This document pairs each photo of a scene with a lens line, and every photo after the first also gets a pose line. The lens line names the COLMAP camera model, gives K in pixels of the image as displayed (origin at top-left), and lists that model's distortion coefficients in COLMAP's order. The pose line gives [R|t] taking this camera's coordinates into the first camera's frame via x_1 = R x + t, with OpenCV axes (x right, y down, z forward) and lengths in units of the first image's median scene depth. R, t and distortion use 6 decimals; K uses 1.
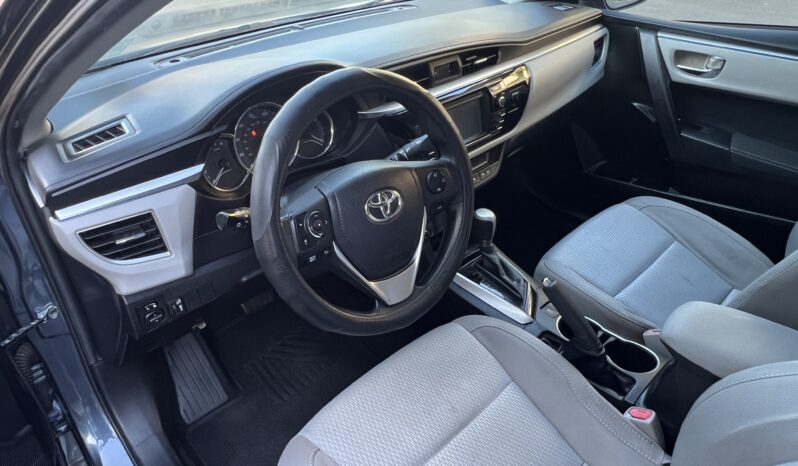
lens RADIAL K [[540.2, 0, 398.4], [0, 540.2, 234.0], [0, 0, 1]] dist [0.001656, -0.001542]
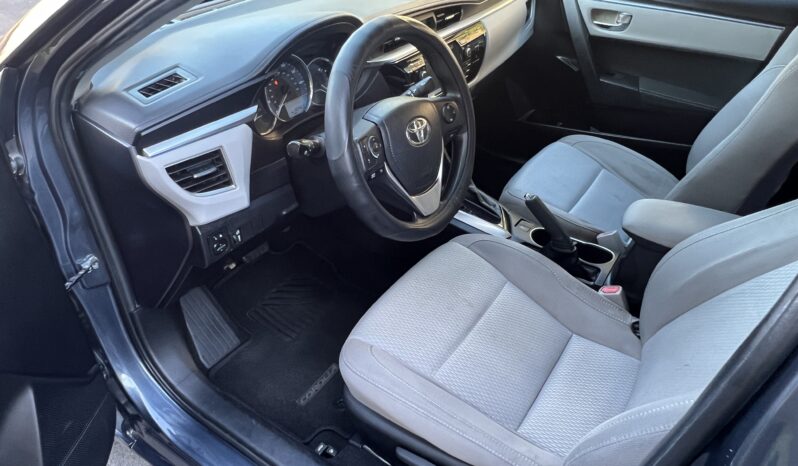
lens RADIAL K [[540.2, 0, 399.1], [0, 540.2, 232.8], [0, 0, 1]] dist [0.001656, -0.001542]
pose [[0.977302, -0.094193, 0.189759, -0.255130], [0.087772, 0.995256, 0.041980, 0.094667], [-0.192813, -0.024372, 0.980933, -0.145547]]
